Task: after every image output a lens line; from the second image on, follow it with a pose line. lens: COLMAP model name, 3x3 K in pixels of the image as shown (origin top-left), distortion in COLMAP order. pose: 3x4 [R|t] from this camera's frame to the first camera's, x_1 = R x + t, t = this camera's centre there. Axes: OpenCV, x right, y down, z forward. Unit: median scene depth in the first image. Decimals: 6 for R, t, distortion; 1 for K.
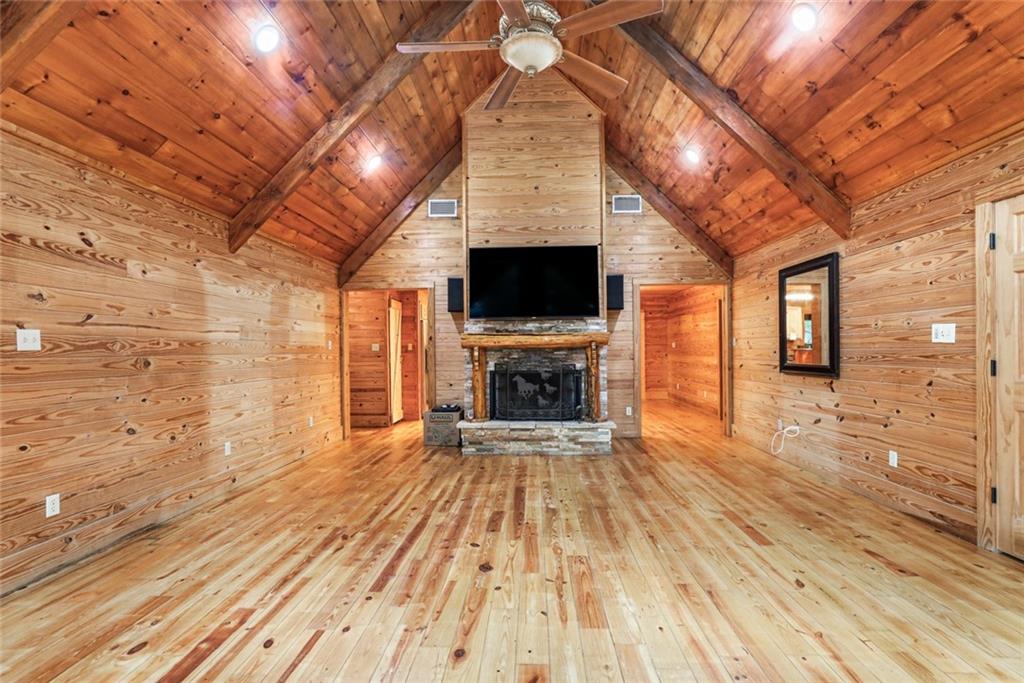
lens RADIAL K [[481.9, 0, 518.0], [0, 481.9, 346.6], [0, 0, 1]] dist [-0.004532, -0.000120]
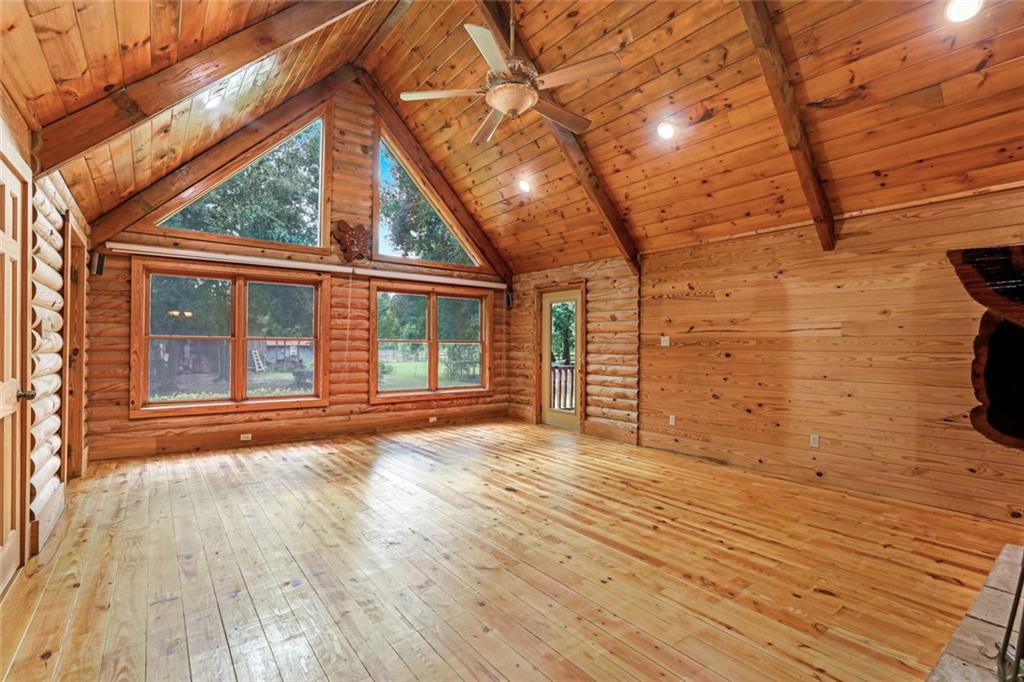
lens RADIAL K [[481.9, 0, 518.0], [0, 481.9, 343.9], [0, 0, 1]] dist [-0.004532, -0.000120]
pose [[-0.771013, -0.003939, -0.636807, 0.676487], [-0.001006, 0.999987, -0.004968, 0.007783], [0.636818, -0.003190, -0.771007, 1.680670]]
